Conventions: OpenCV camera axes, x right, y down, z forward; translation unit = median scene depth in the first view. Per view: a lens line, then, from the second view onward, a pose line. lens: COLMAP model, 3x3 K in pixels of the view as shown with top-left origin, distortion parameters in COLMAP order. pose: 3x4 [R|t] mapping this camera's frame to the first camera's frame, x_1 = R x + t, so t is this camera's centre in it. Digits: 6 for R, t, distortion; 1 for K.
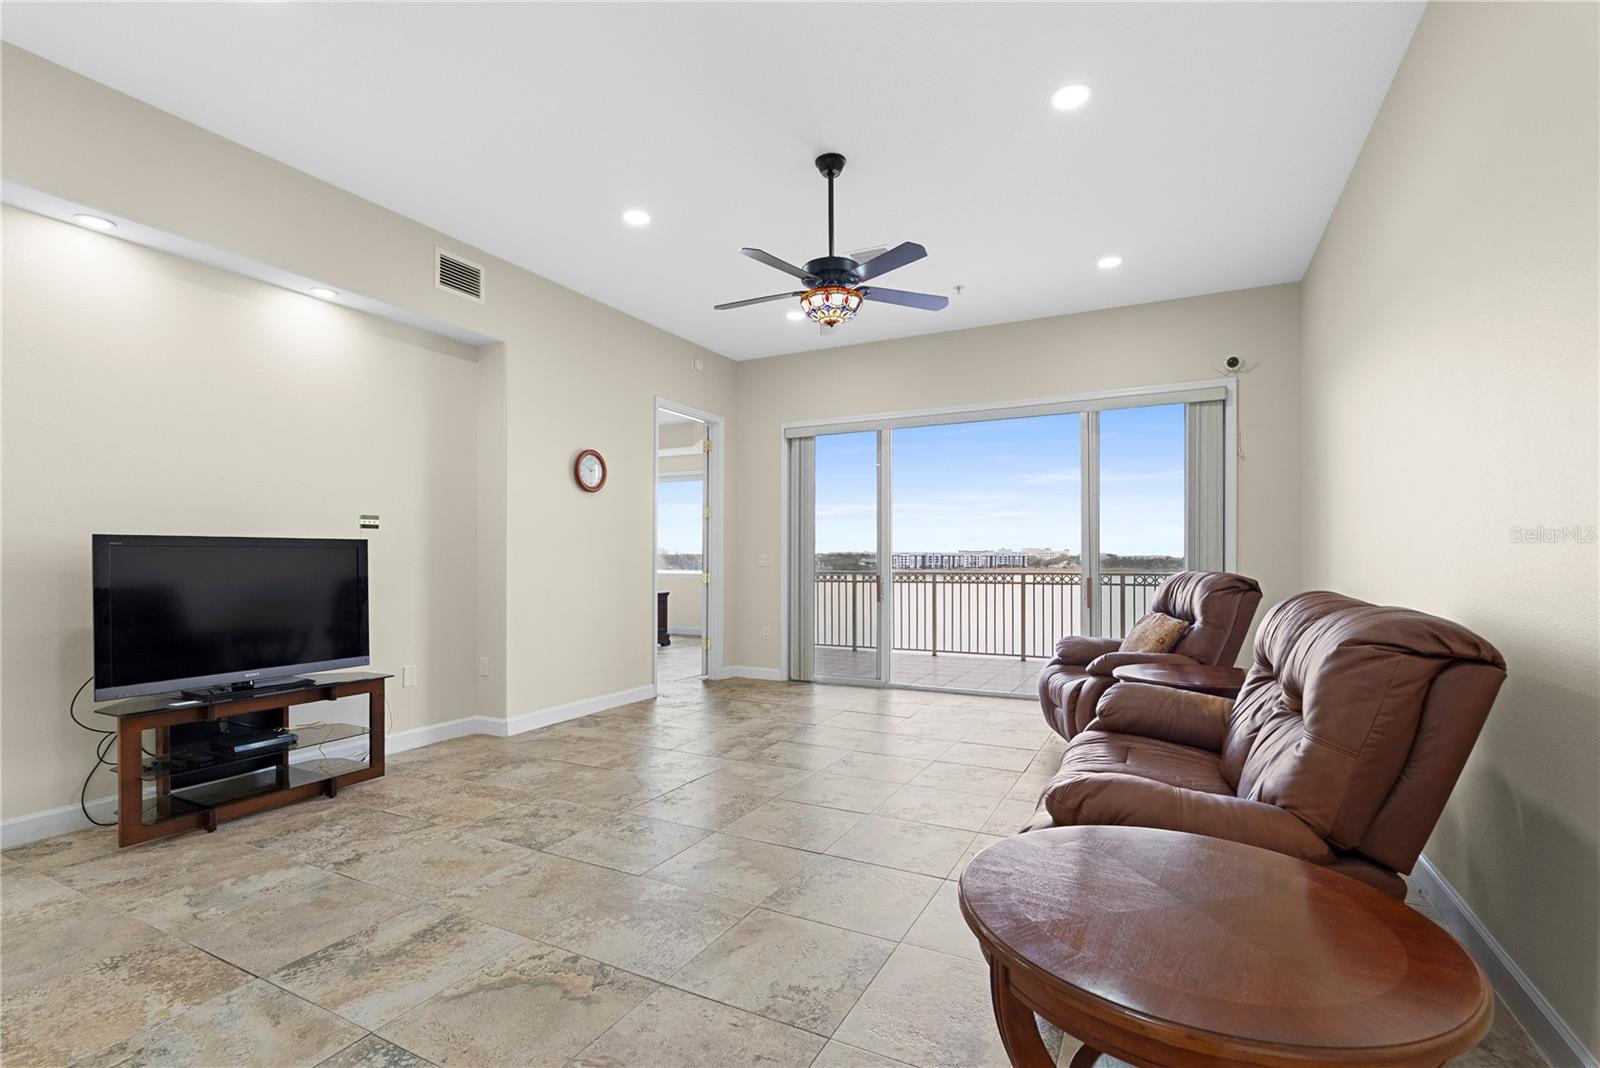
lens RADIAL K [[718.5, 0, 820.5], [0, 718.5, 547.3], [0, 0, 1]] dist [-0.010405, 0.001150]
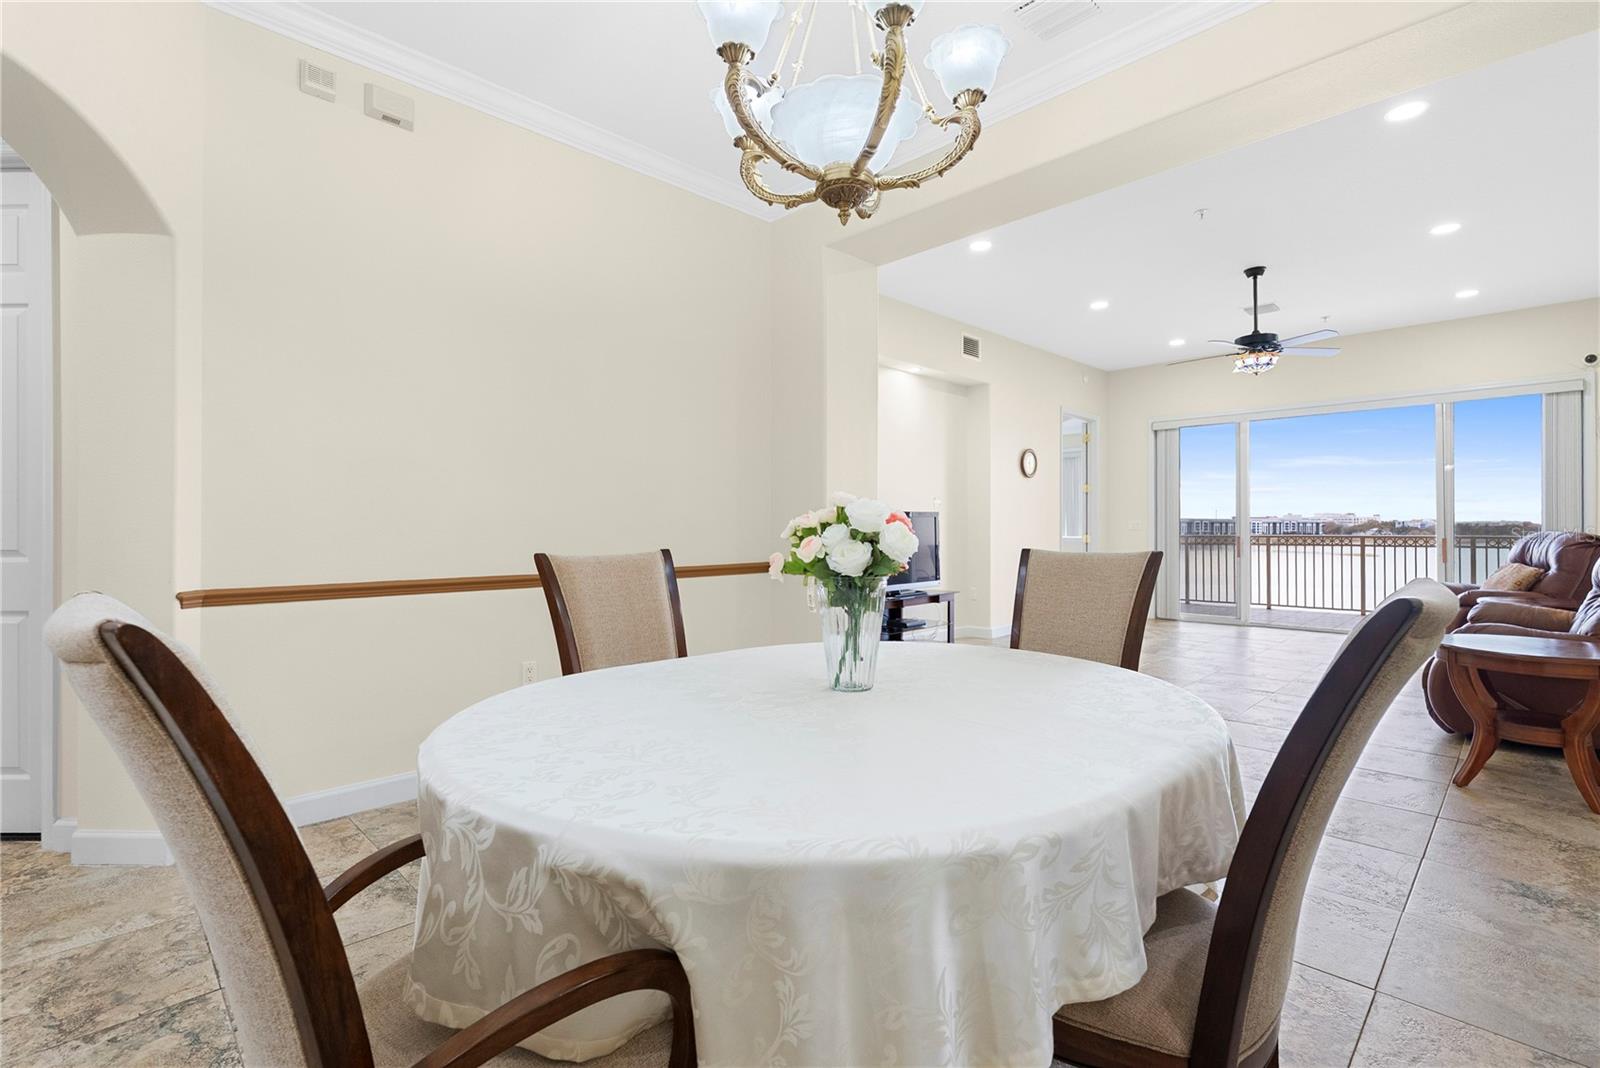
lens RADIAL K [[718.5, 0, 823.2], [0, 718.5, 516.1], [0, 0, 1]] dist [-0.010405, 0.001150]
pose [[0.947327, -0.004552, -0.320236, -0.280247], [0.005247, 0.999985, 0.001308, -0.003330], [0.320226, -0.002919, 0.947337, -0.576125]]
